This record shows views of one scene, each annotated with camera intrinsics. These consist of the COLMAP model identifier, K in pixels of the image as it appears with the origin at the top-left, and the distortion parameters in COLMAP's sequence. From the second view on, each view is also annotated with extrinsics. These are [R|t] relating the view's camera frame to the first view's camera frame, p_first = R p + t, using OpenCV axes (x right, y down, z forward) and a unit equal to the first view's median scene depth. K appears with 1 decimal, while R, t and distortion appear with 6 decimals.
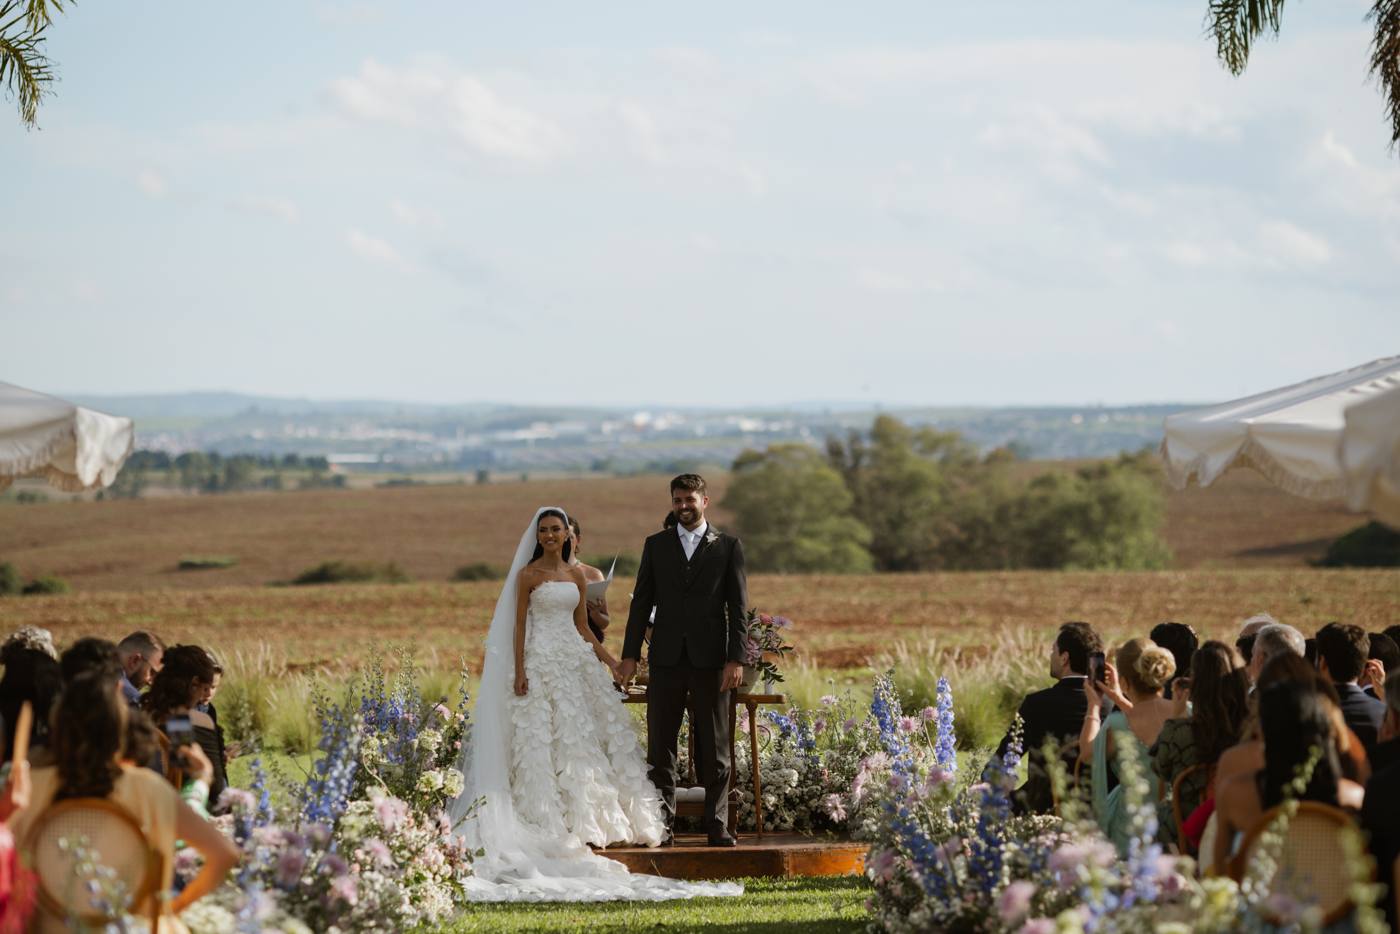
lens RADIAL K [[8562.0, 0, 700.0], [0, 8562.0, 467.0], [0, 0, 1]] dist [1.352551, 4.868026]
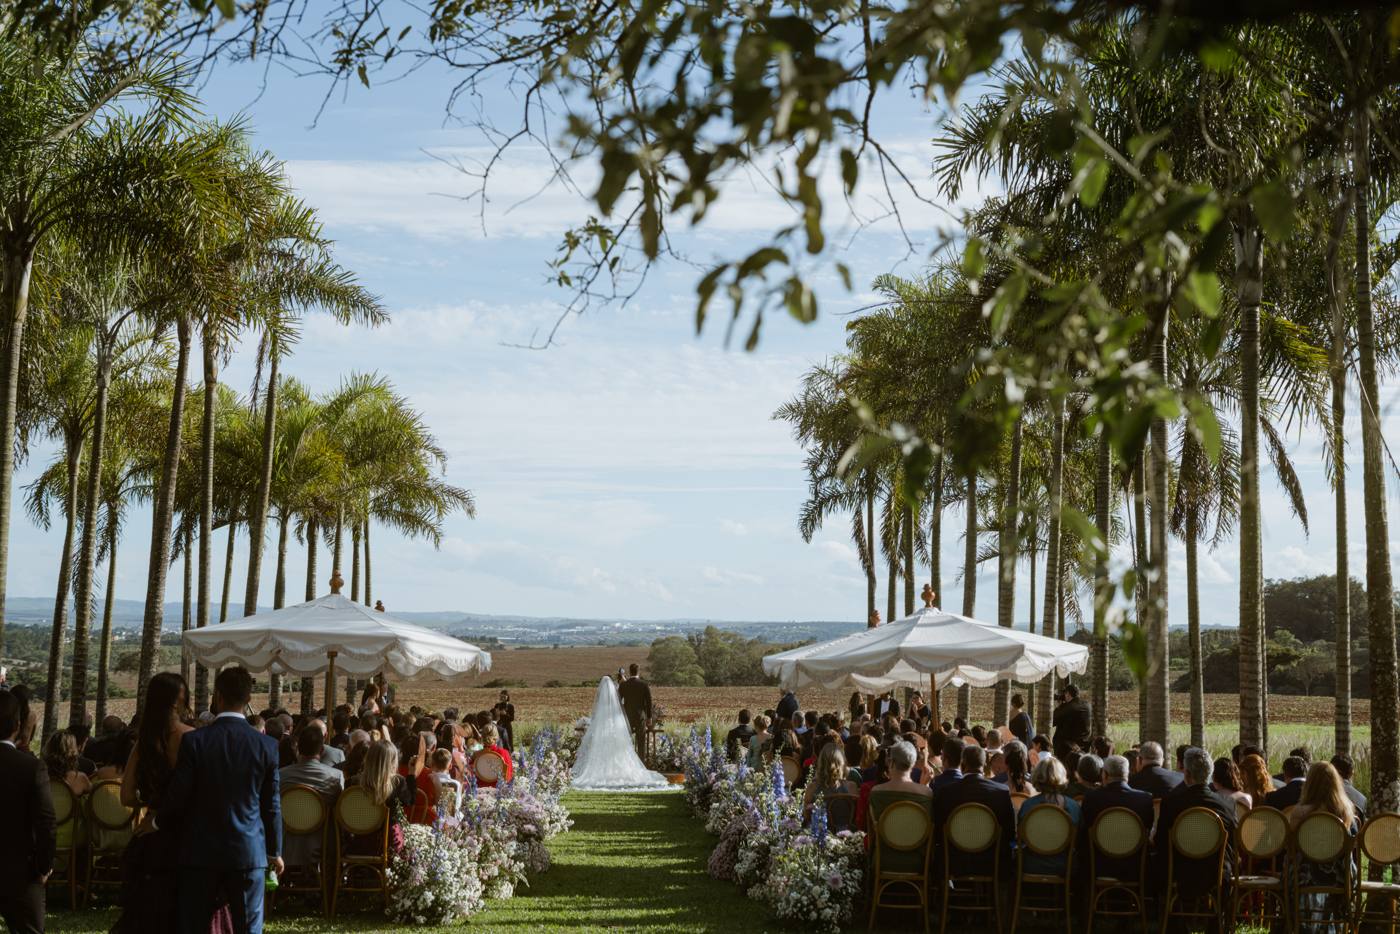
lens RADIAL K [[8562.0, 0, 700.0], [0, 8562.0, 467.0], [0, 0, 1]] dist [1.352551, 4.868026]
pose [[0.999874, 0.014176, 0.007181, -0.001212], [-0.014135, 0.999883, -0.005793, -0.039553], [-0.007263, 0.005690, 0.999957, -1.632884]]
